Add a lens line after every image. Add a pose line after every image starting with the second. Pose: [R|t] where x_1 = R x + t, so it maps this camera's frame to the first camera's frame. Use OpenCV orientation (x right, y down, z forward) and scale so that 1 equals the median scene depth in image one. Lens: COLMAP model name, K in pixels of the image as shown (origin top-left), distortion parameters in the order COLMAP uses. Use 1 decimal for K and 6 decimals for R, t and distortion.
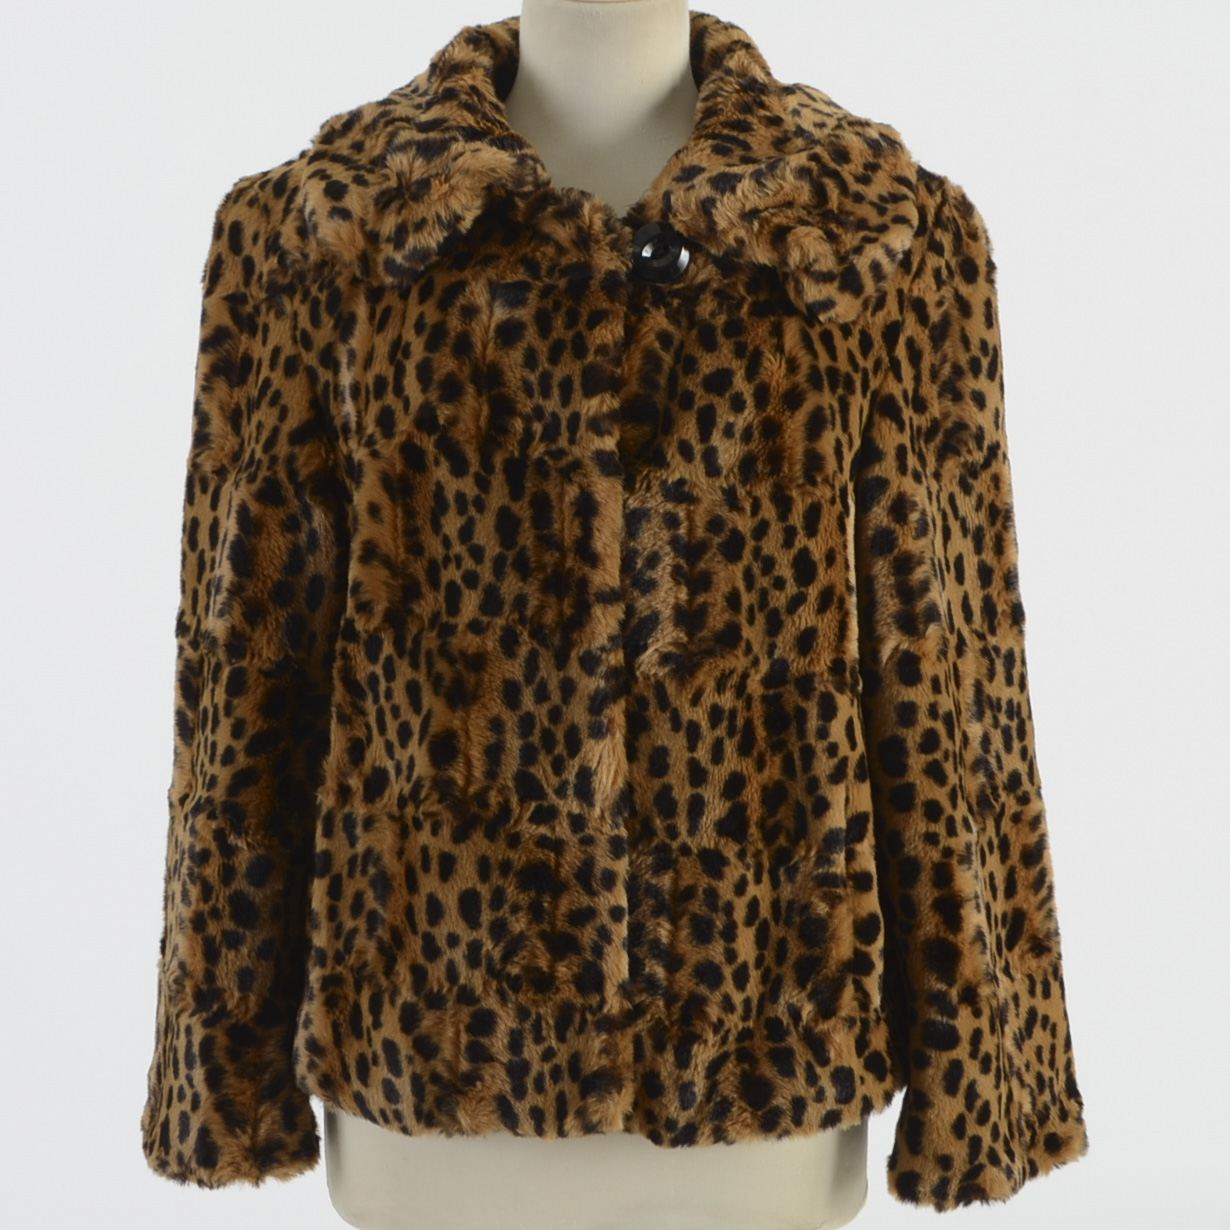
lens RADIAL K [[3778.4, 0, 606.0], [0, 3778.4, 616.4], [0, 0, 1]] dist [0.047806, 0.000000]
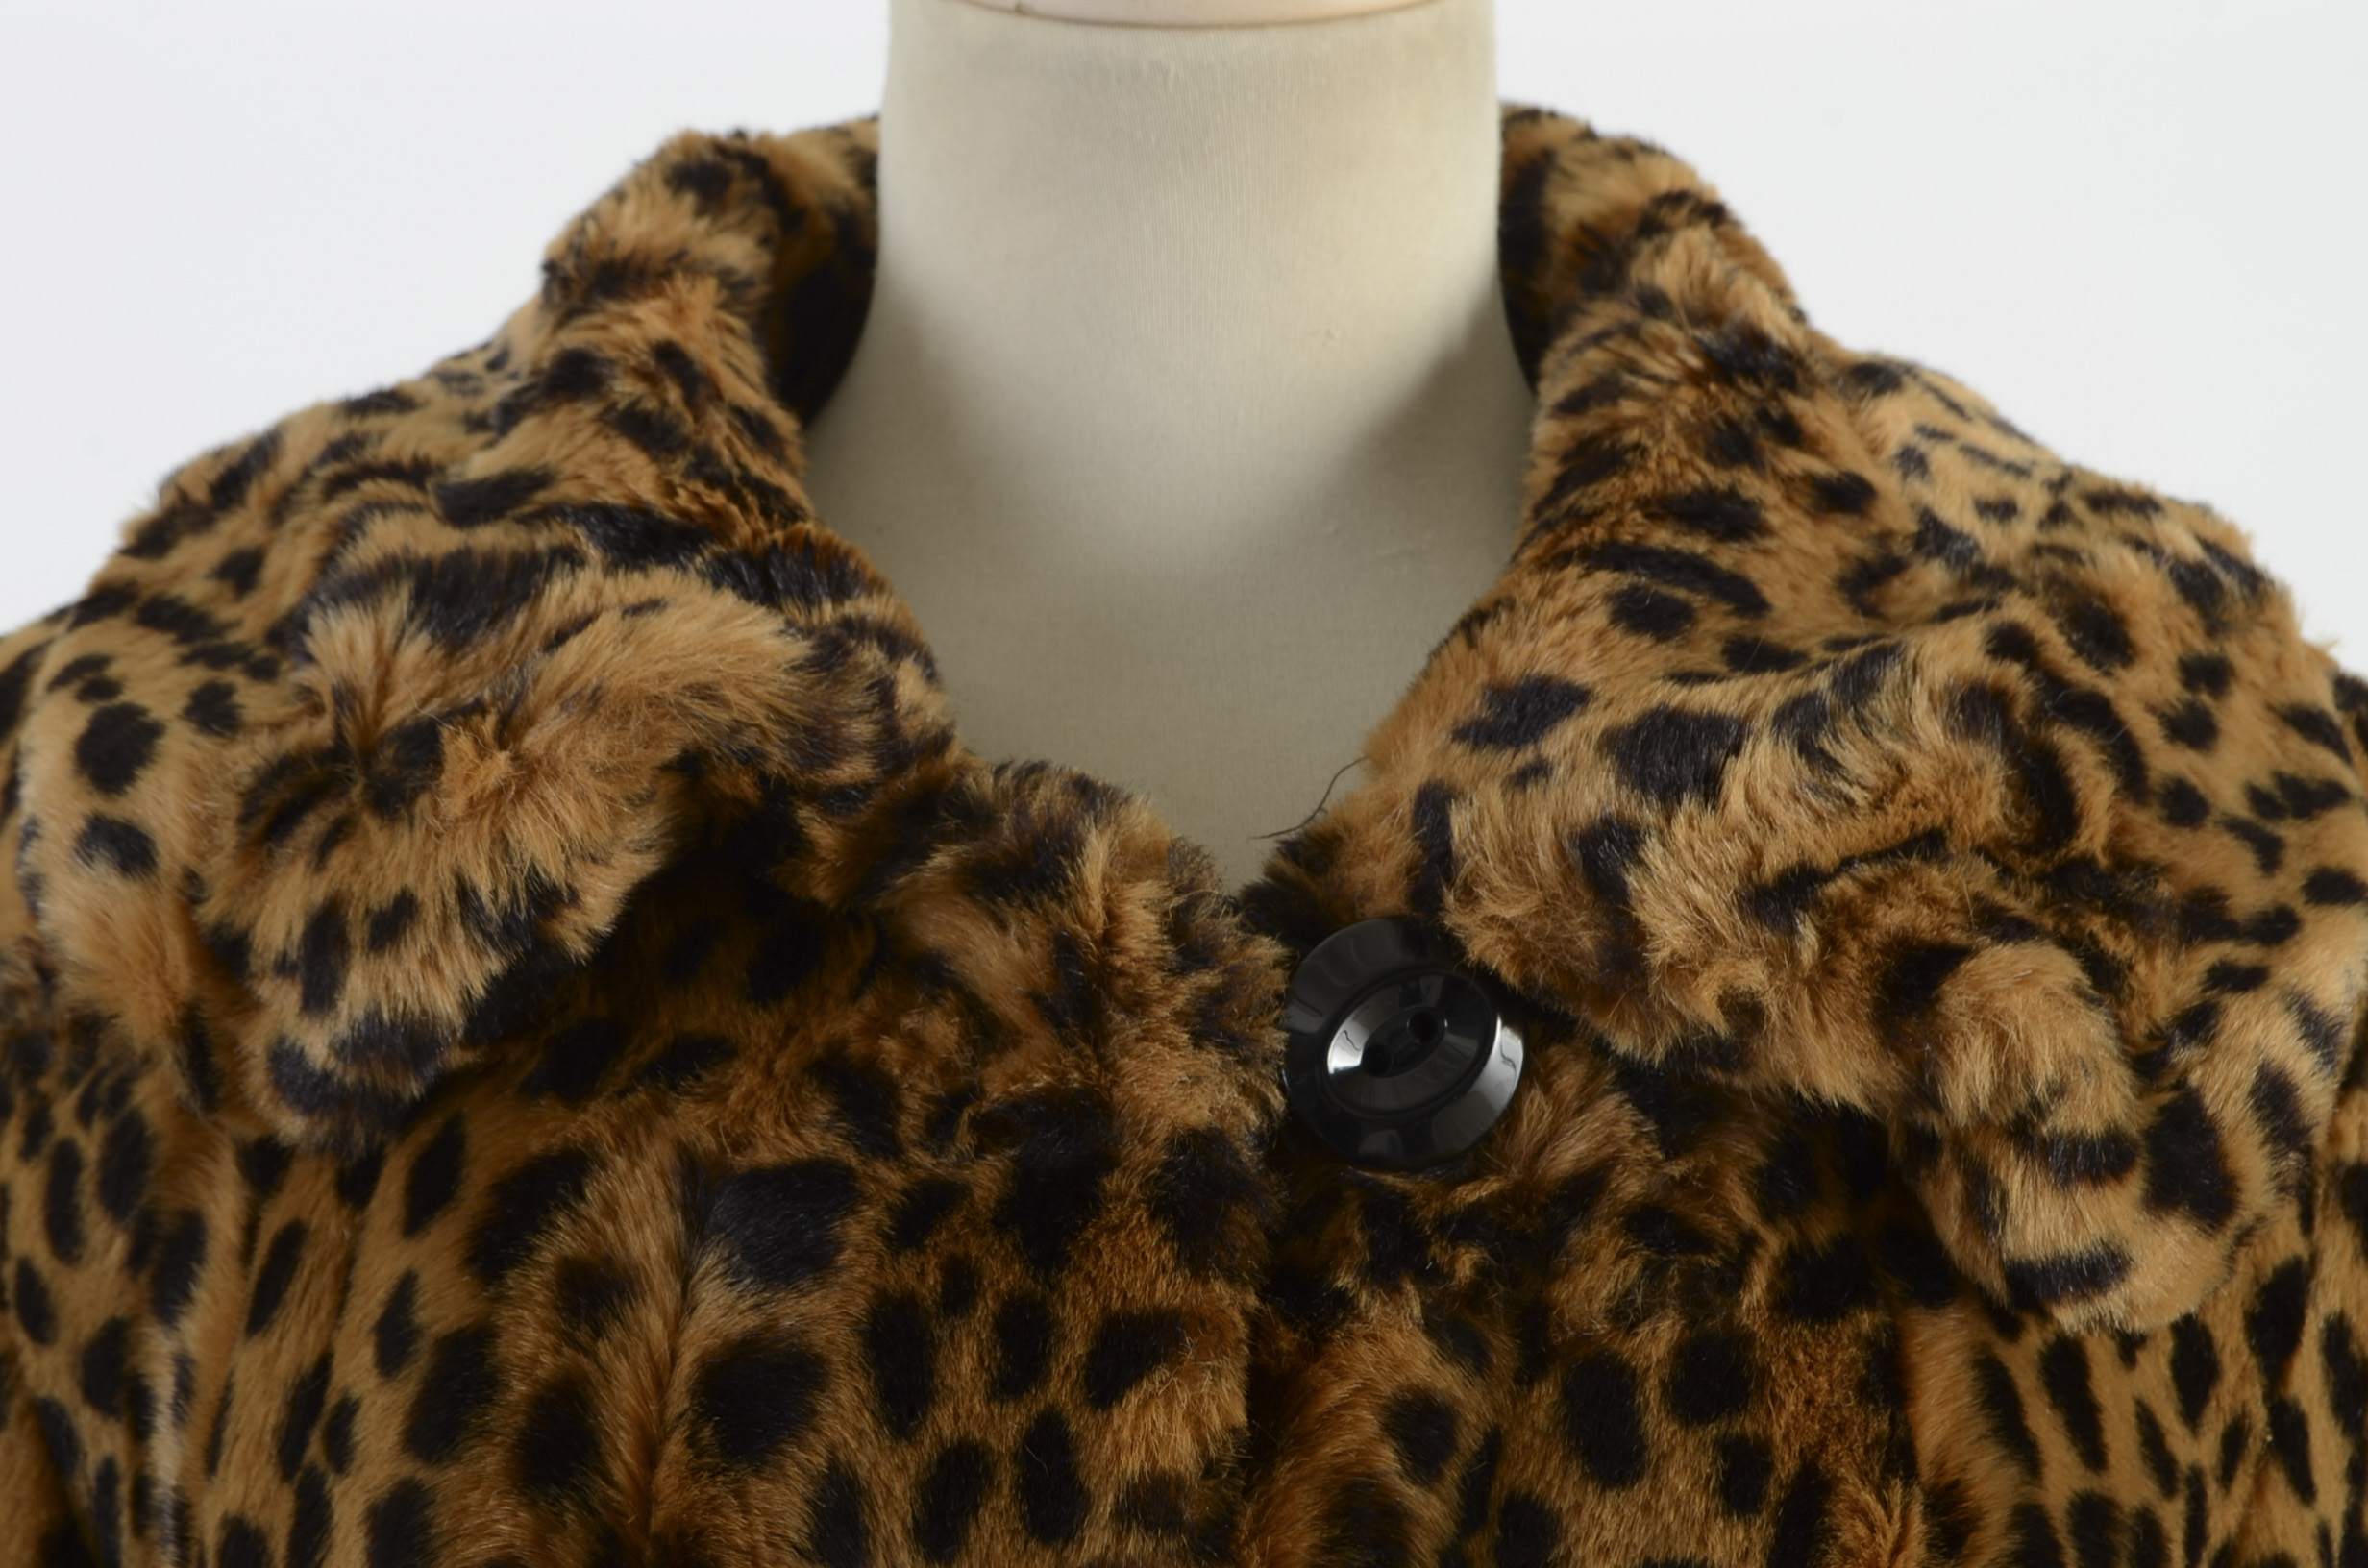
lens RADIAL K [[3833.2, 0, 1199.6], [0, 3833.2, 785.9], [0, 0, 1]] dist [0.005631, 0.000000]
pose [[0.999906, 0.012503, -0.005612, 0.002680], [-0.012682, 0.999372, -0.033100, -0.103506], [0.005195, 0.033168, 0.999436, 0.750730]]
